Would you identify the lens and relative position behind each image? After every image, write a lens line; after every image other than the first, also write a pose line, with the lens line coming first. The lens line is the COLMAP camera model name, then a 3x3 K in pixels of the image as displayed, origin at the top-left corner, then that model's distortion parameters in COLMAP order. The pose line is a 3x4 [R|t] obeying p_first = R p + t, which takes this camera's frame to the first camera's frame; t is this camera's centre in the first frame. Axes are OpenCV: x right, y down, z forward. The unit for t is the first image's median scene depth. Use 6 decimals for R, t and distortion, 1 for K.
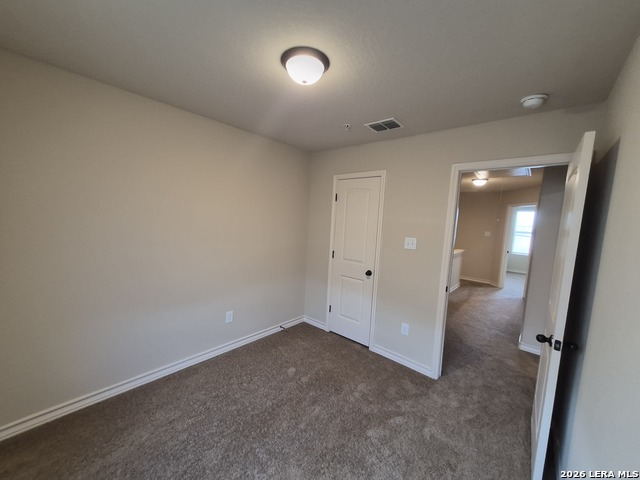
lens RADIAL K [[252.3, 0, 320.0], [0, 252.3, 243.6], [0, 0, 1]] dist [0.000633, -0.000011]
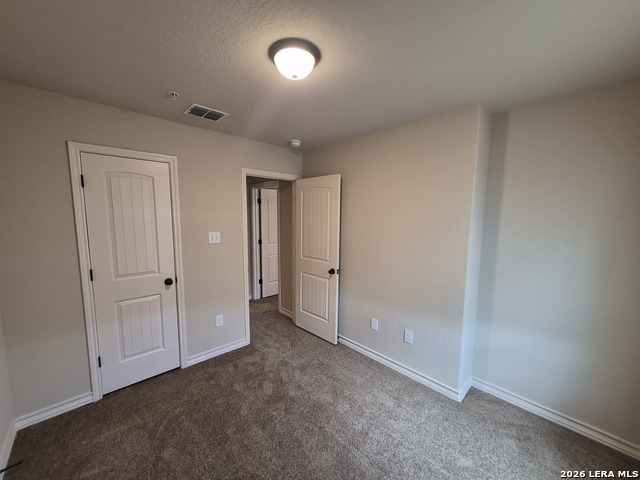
lens RADIAL K [[242.5, 0, 319.0], [0, 242.5, 242.3], [0, 0, 1]] dist [0.000124, 0.000009]
pose [[0.099577, -0.157164, 0.982540, -0.586662], [0.094865, 0.984449, 0.147855, -0.090729], [-0.990497, 0.078485, 0.112938, 0.489440]]
